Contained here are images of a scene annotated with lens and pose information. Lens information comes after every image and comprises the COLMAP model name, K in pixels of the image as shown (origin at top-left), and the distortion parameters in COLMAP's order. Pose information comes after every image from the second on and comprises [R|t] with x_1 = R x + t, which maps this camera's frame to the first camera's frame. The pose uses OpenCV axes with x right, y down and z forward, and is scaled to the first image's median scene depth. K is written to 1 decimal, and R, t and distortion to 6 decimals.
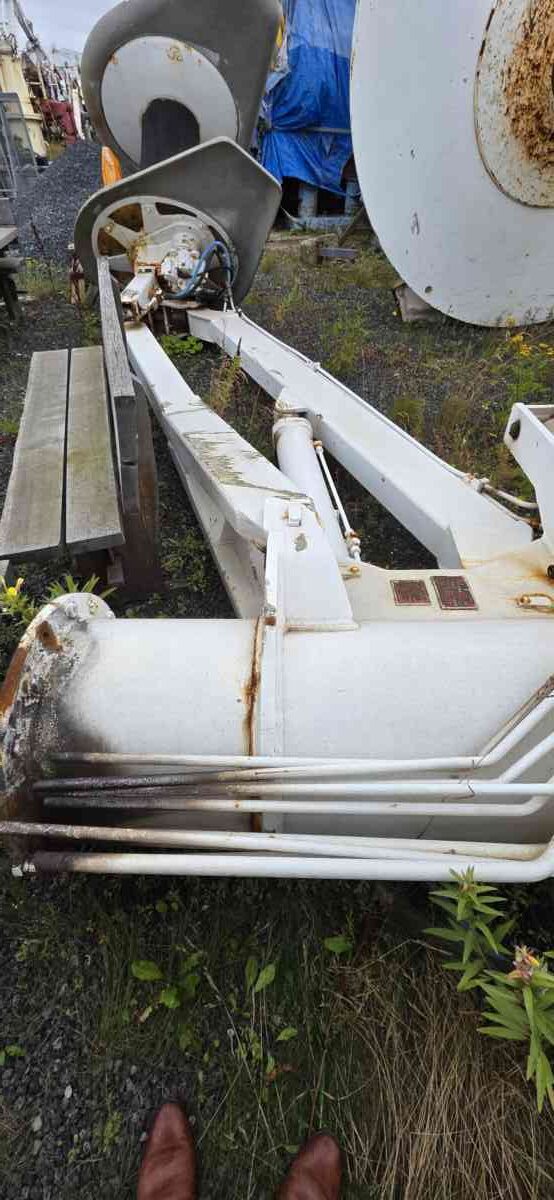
lens RADIAL K [[473.3, 0, 277.0], [0, 473.3, 600.0], [0, 0, 1]] dist [-0.001471, -0.000464]
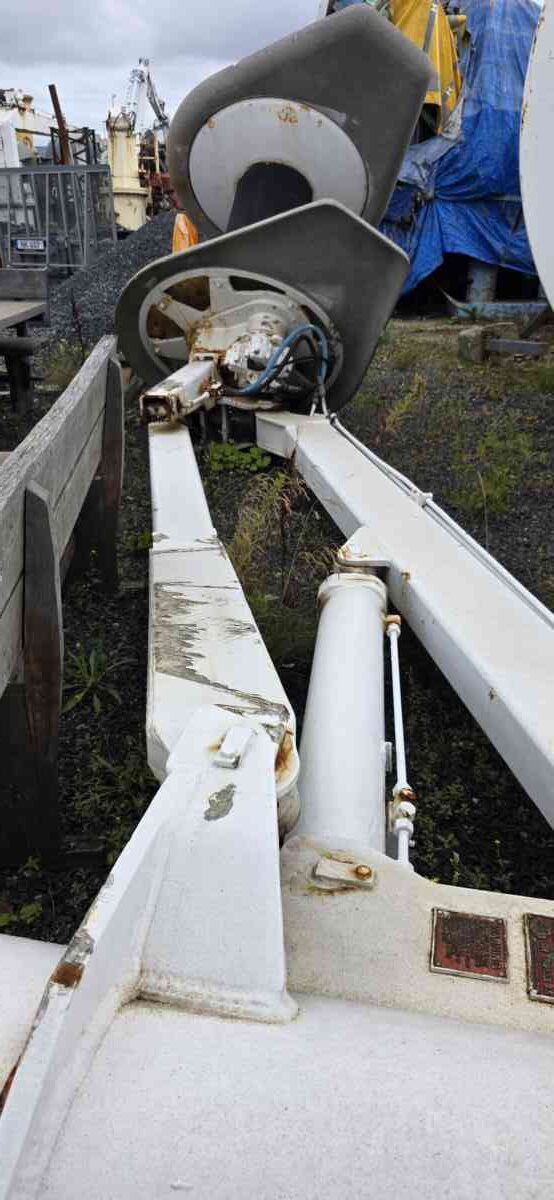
lens RADIAL K [[803.2, 0, 275.1], [0, 803.2, 595.4], [0, 0, 1]] dist [0.076898, -0.123481]
pose [[0.978468, 0.084858, -0.188150, 0.072672], [-0.142128, 0.938031, -0.316067, -0.019228], [0.149669, 0.336002, 0.929893, 0.042370]]
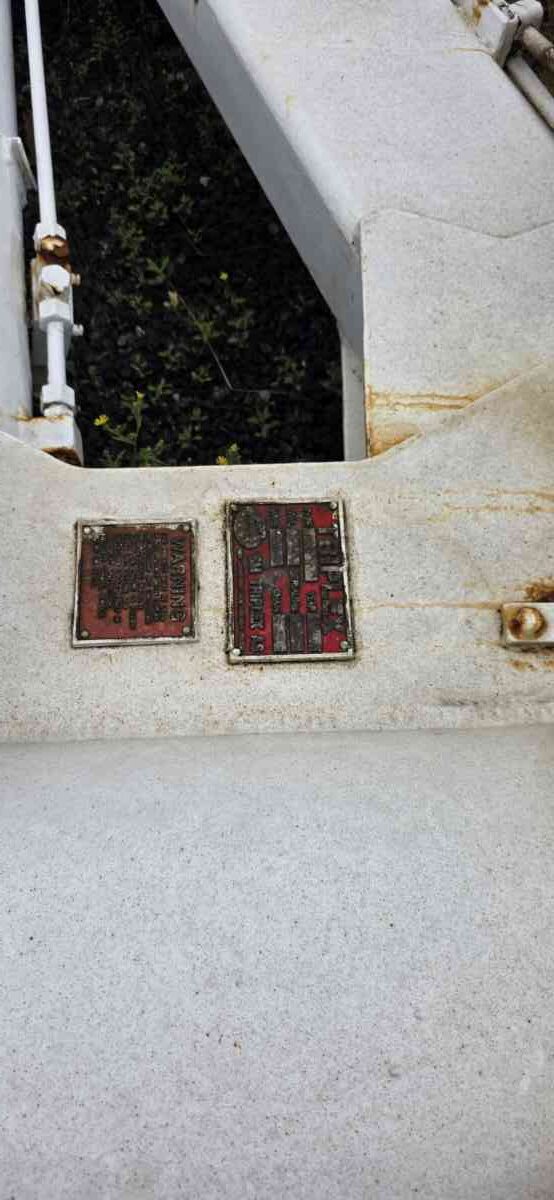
lens RADIAL K [[803.2, 0, 275.1], [0, 803.2, 595.4], [0, 0, 1]] dist [0.076898, -0.123481]
pose [[0.997257, -0.043238, 0.060078, 0.111901], [0.011622, 0.893047, 0.449814, -0.073716], [-0.073102, -0.447882, 0.891099, 0.190719]]
